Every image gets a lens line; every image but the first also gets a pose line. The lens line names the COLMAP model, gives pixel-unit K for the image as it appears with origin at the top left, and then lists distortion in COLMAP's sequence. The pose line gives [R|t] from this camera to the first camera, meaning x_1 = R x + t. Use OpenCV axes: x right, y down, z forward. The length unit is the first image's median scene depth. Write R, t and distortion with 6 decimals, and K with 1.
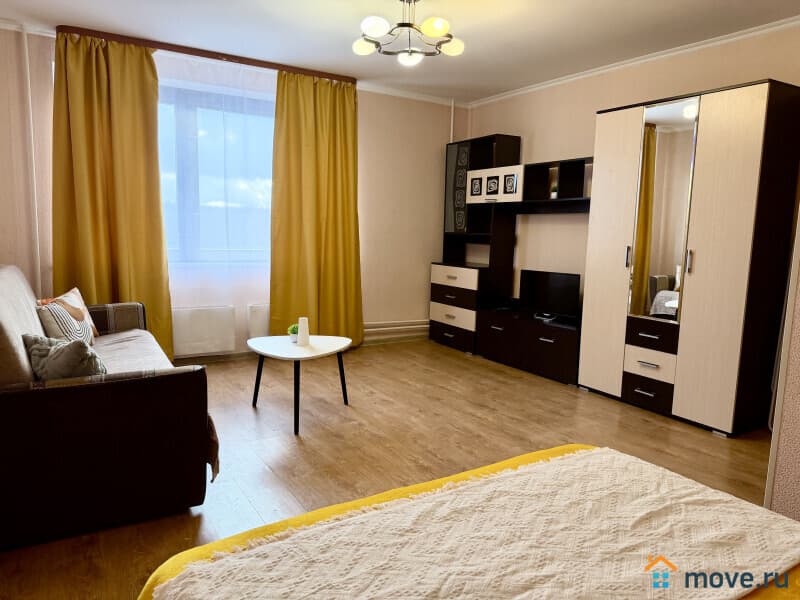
lens RADIAL K [[567.0, 0, 400.9], [0, 567.0, 304.2], [0, 0, 1]] dist [0.119965, -0.169263]
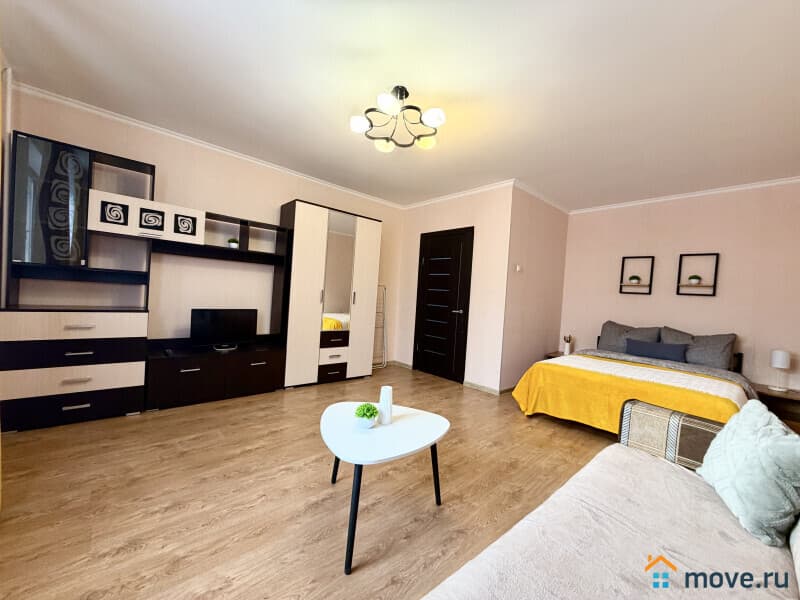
lens RADIAL K [[316.0, 0, 402.5], [0, 316.0, 303.9], [0, 0, 1]] dist [0.001658, 0.000075]
pose [[-0.179207, -0.065662, 0.981618, -0.491860], [0.065195, 0.994784, 0.078445, -0.105141], [-0.981649, 0.078054, -0.173992, 0.844528]]
